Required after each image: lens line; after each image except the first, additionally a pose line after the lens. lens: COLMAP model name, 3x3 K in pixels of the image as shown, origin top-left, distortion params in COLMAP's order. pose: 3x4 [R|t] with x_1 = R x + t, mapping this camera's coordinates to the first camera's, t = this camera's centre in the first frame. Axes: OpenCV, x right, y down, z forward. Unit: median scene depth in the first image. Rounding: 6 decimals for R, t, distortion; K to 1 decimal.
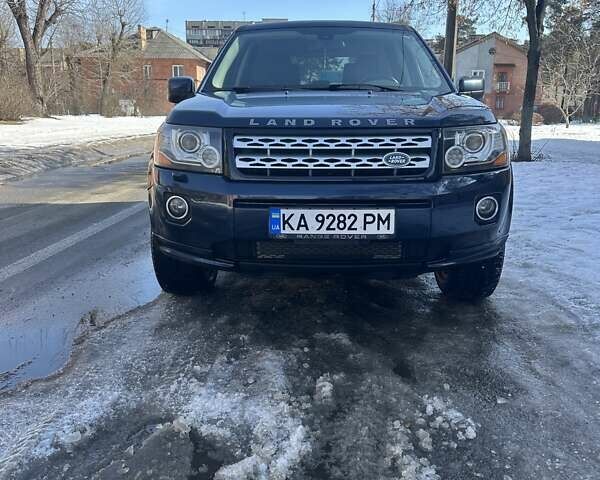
lens RADIAL K [[533.8, 0, 300.0], [0, 533.8, 240.0], [0, 0, 1]] dist [0.151268, -0.258631]
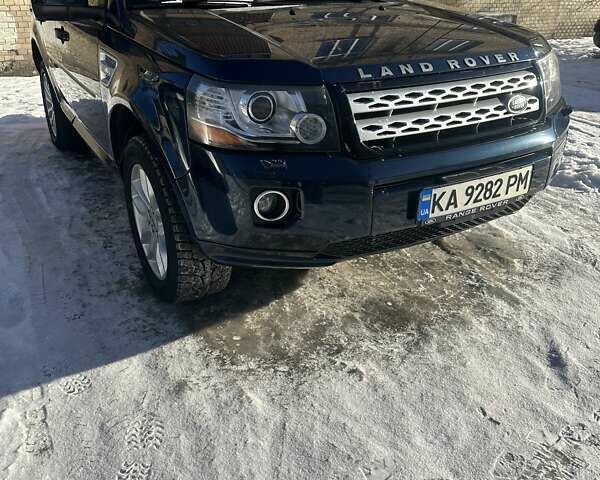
lens RADIAL K [[533.8, 0, 300.0], [0, 533.8, 240.0], [0, 0, 1]] dist [0.151268, -0.258631]
pose [[0.863579, -0.226267, 0.450594, -0.575168], [0.127575, 0.962631, 0.238885, -0.198465], [-0.487807, -0.148811, 0.860174, 0.398818]]
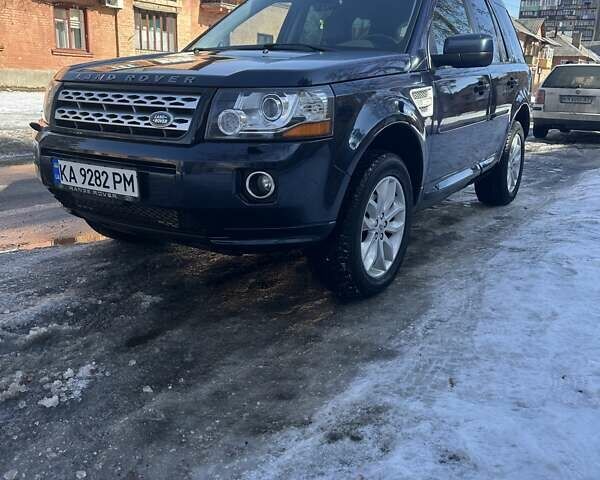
lens RADIAL K [[533.8, 0, 300.0], [0, 533.8, 240.0], [0, 0, 1]] dist [0.151268, -0.258631]
pose [[0.858692, 0.158238, -0.487452, 0.901109], [-0.138501, 0.987399, 0.076549, -0.049421], [0.493422, 0.001780, 0.869788, 0.310088]]
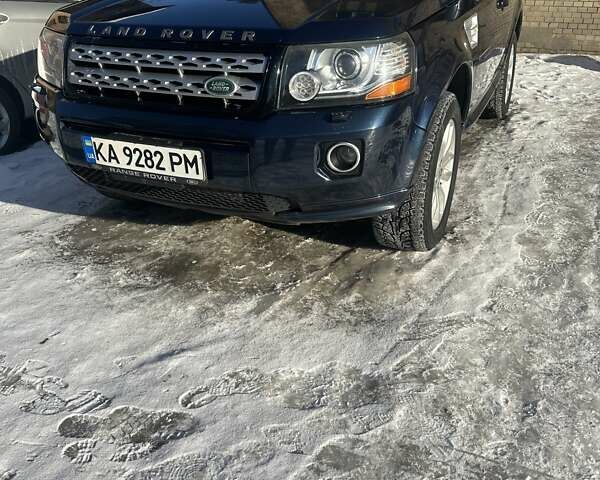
lens RADIAL K [[533.8, 0, 300.0], [0, 533.8, 240.0], [0, 0, 1]] dist [0.151268, -0.258631]
pose [[0.923823, 0.161311, -0.347174, 0.622263], [-0.078199, 0.967282, 0.241351, -0.135610], [0.374747, -0.195817, 0.906212, 0.275988]]
